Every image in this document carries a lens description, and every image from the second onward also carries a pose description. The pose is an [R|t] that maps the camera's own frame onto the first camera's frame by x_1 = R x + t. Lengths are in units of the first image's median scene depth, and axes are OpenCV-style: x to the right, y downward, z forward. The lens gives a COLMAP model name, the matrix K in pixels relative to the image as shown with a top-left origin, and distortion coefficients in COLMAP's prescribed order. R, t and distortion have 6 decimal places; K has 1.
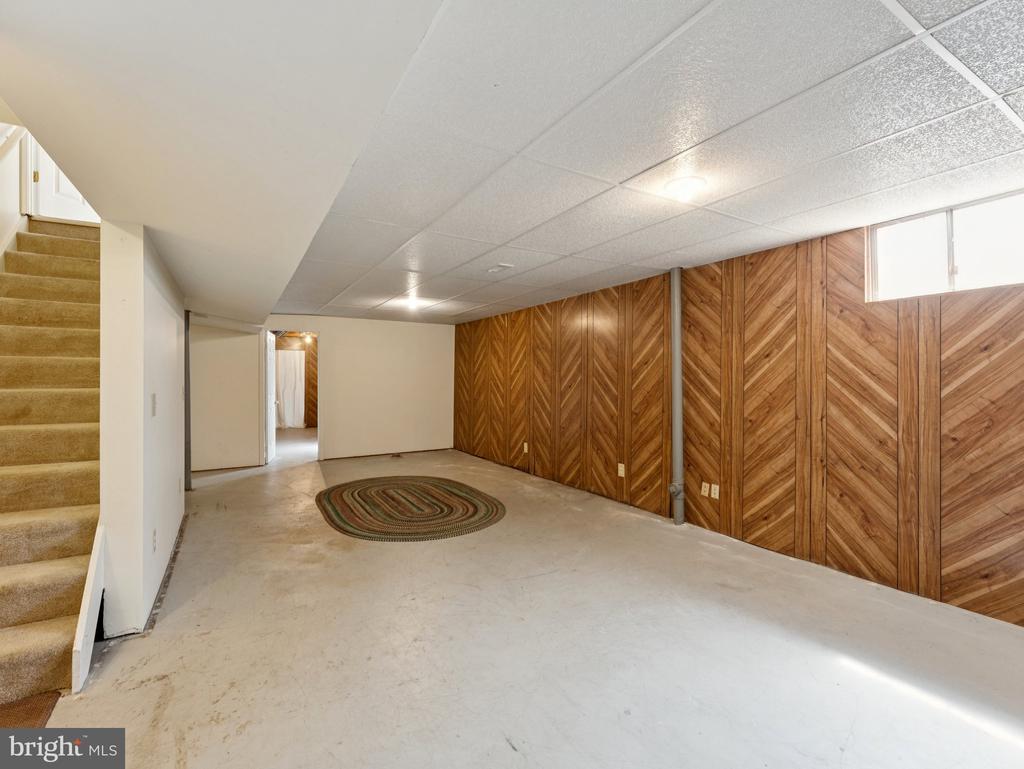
lens RADIAL K [[472.4, 0, 512.0], [0, 472.4, 384.5], [0, 0, 1]] dist [0.010756, -0.000174]
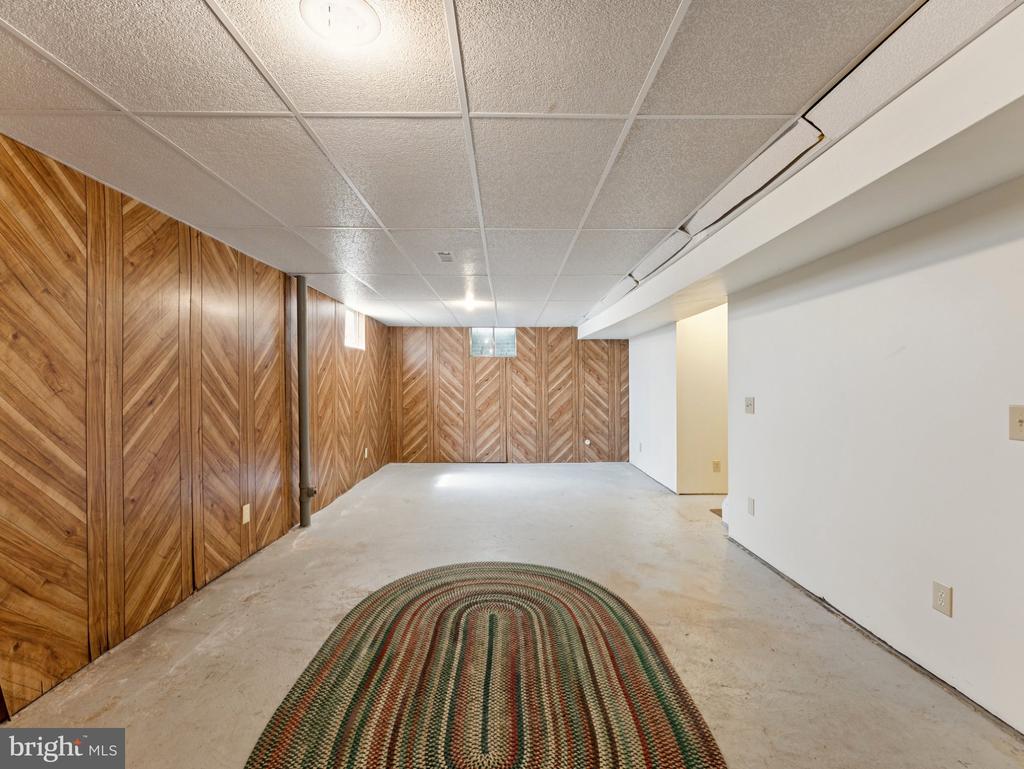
lens RADIAL K [[472.4, 0, 512.0], [0, 472.4, 384.5], [0, 0, 1]] dist [0.010756, -0.000174]
pose [[-0.872997, 0.004186, 0.487708, -0.473964], [0.002897, 0.999990, -0.003396, -0.011641], [-0.487717, -0.001552, -0.873000, 1.438940]]
